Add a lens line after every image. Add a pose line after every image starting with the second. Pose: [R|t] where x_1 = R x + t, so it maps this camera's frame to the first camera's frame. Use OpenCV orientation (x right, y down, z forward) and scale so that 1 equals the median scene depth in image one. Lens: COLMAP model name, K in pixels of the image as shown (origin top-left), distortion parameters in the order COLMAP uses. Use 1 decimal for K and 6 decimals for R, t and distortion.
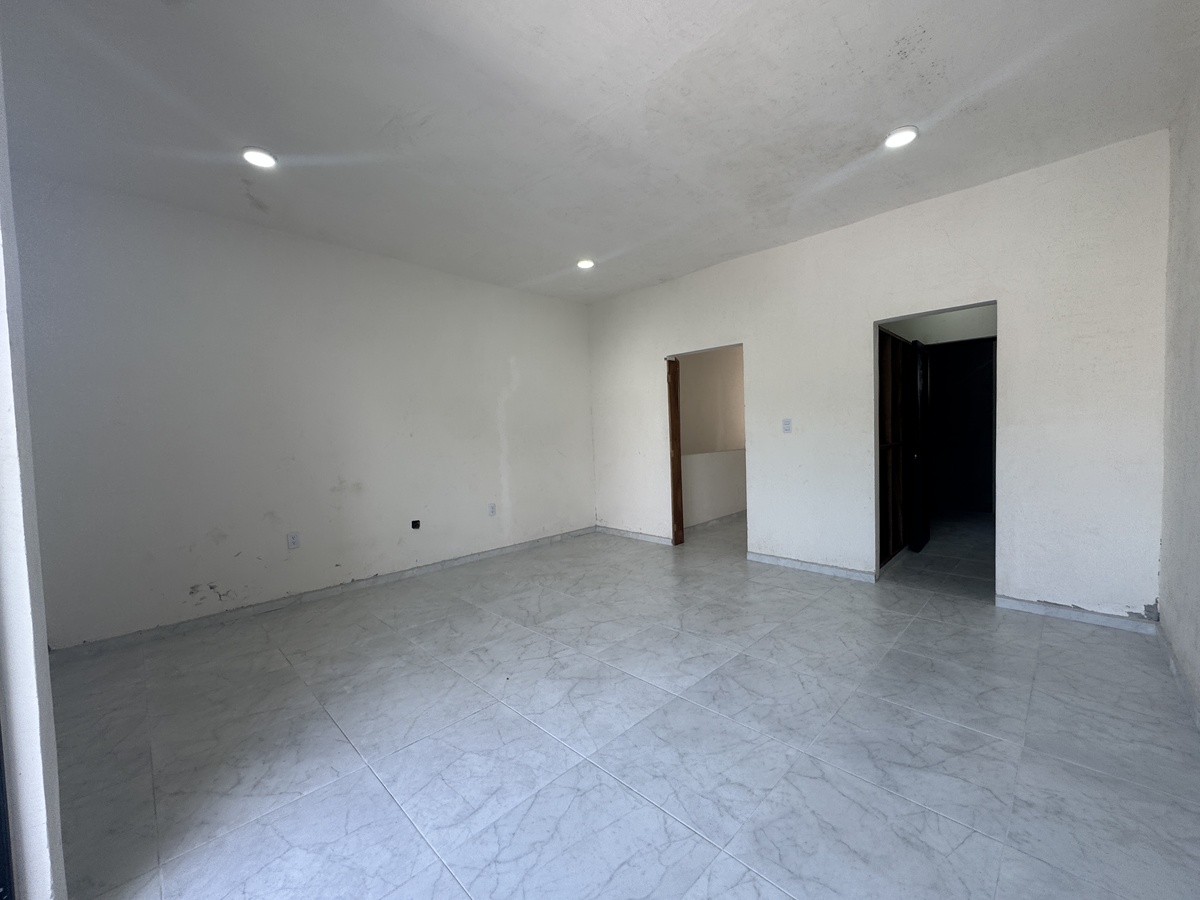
lens RADIAL K [[477.8, 0, 598.9], [0, 477.8, 449.3], [0, 0, 1]] dist [-0.002735, 0.000252]
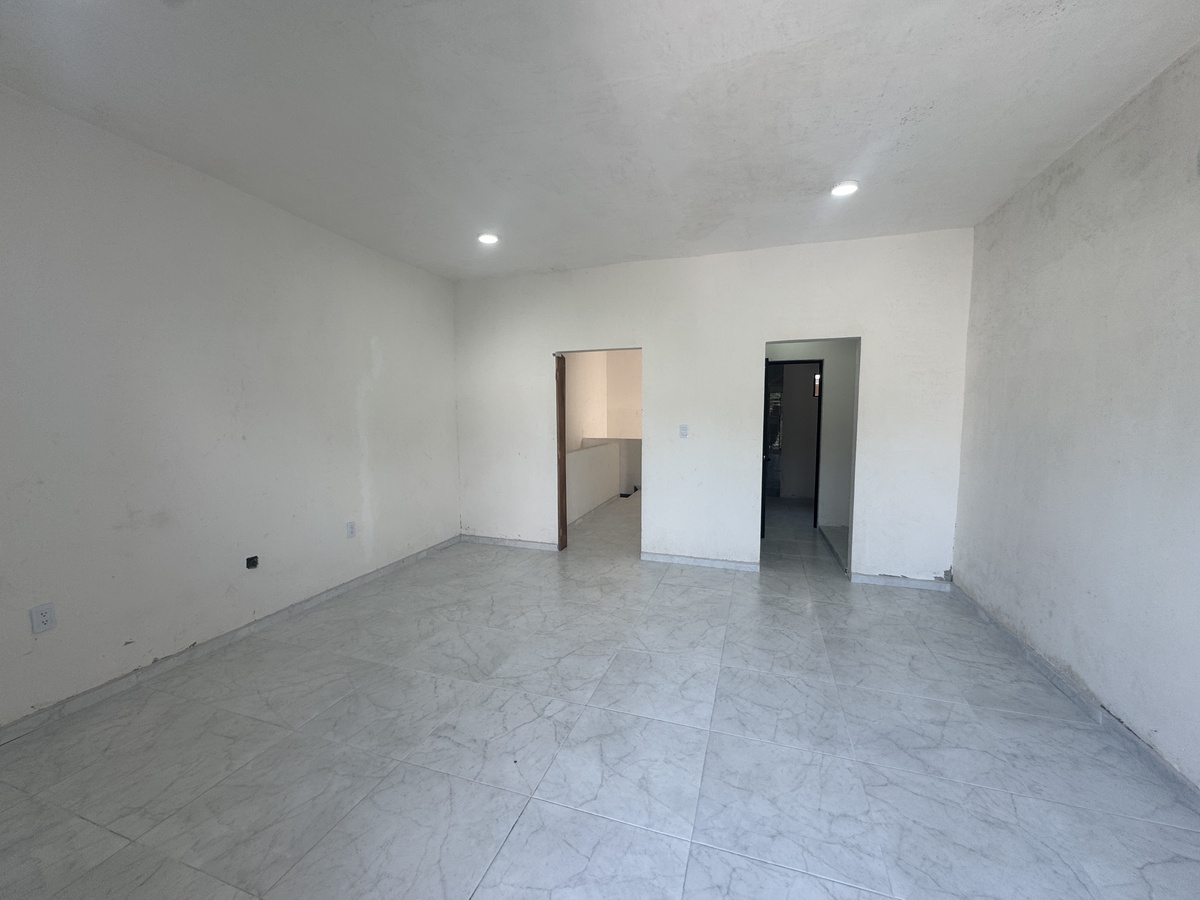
lens RADIAL K [[477.8, 0, 598.9], [0, 477.8, 449.3], [0, 0, 1]] dist [-0.002735, 0.000252]
pose [[0.894990, -0.005378, 0.446054, -0.307858], [-0.009142, 0.999496, 0.030394, -0.049673], [-0.445992, -0.031280, 0.894490, 0.176072]]
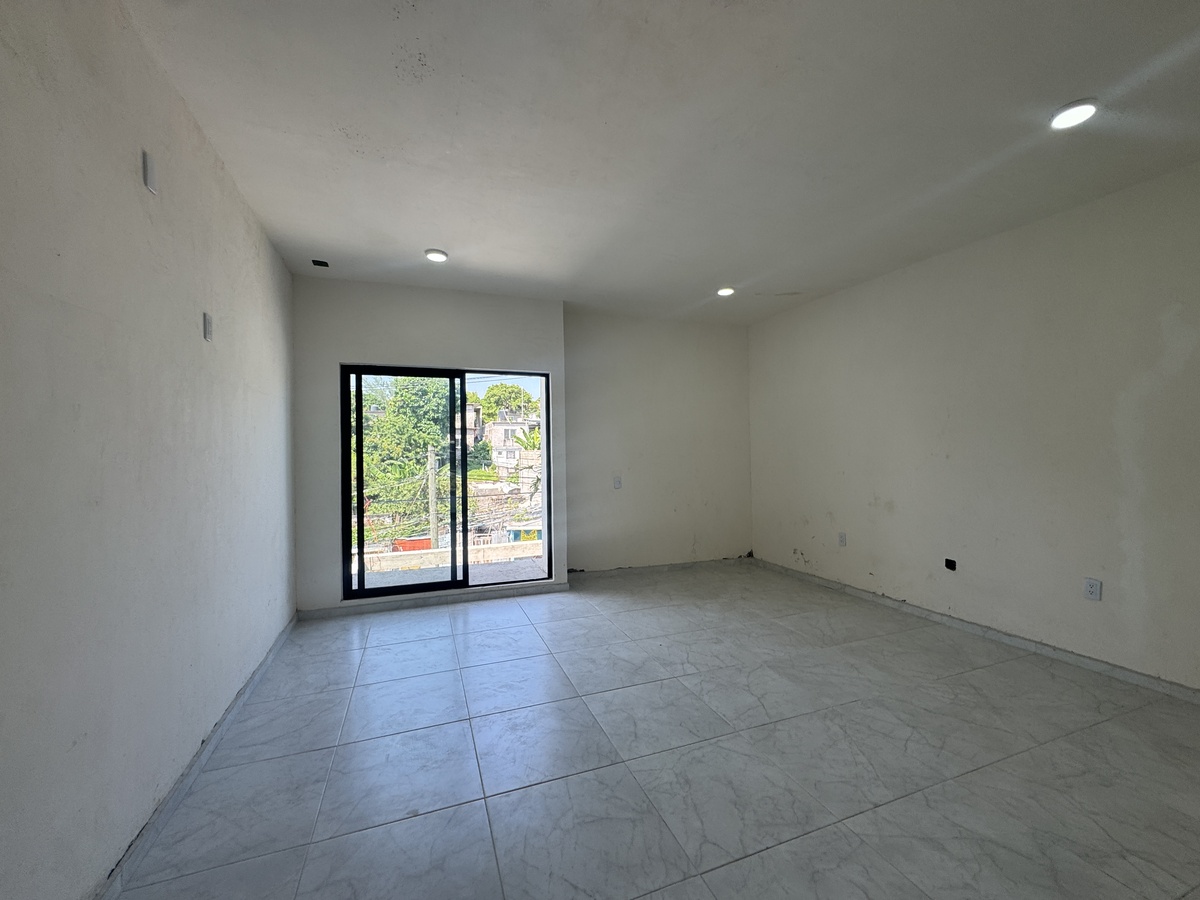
lens RADIAL K [[477.8, 0, 598.9], [0, 477.8, 449.3], [0, 0, 1]] dist [-0.002735, 0.000252]
pose [[-0.407322, 0.029252, -0.912816, 0.801516], [-0.010173, 0.999280, 0.036563, -0.086355], [0.913228, 0.024179, -0.406731, 1.009329]]
